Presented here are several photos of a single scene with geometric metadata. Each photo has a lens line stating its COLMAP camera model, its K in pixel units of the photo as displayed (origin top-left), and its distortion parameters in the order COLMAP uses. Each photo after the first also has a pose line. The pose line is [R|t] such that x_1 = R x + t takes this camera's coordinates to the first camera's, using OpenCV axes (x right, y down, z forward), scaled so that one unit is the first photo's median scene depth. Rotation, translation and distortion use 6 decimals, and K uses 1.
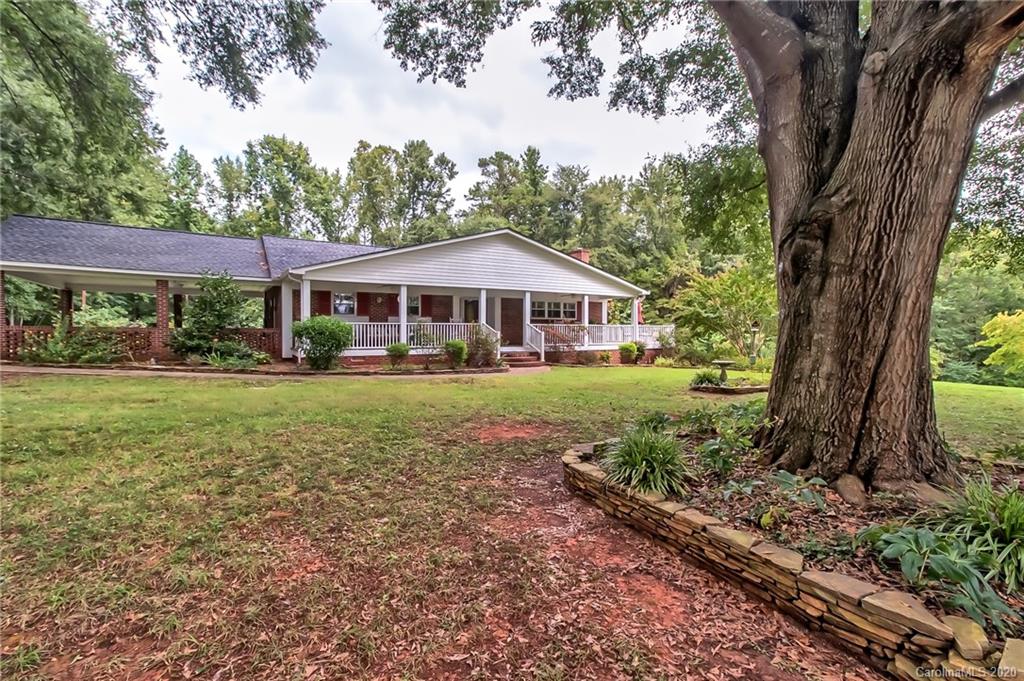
lens RADIAL K [[466.4, 0, 508.1], [0, 466.4, 339.3], [0, 0, 1]] dist [-0.000479, 0.016732]
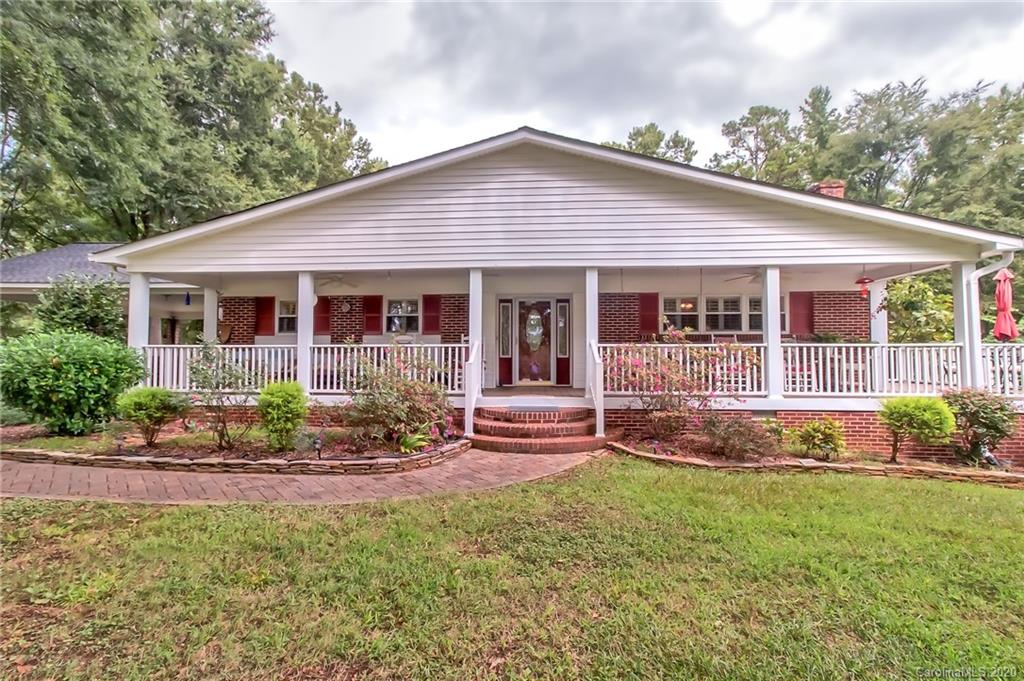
lens RADIAL K [[466.4, 0, 508.1], [0, 466.4, 339.3], [0, 0, 1]] dist [-0.000479, 0.016732]
pose [[0.814760, -0.018639, -0.579499, 0.211885], [-0.013124, 0.998634, -0.050573, -0.012759], [0.579651, 0.048810, 0.813402, 0.556301]]
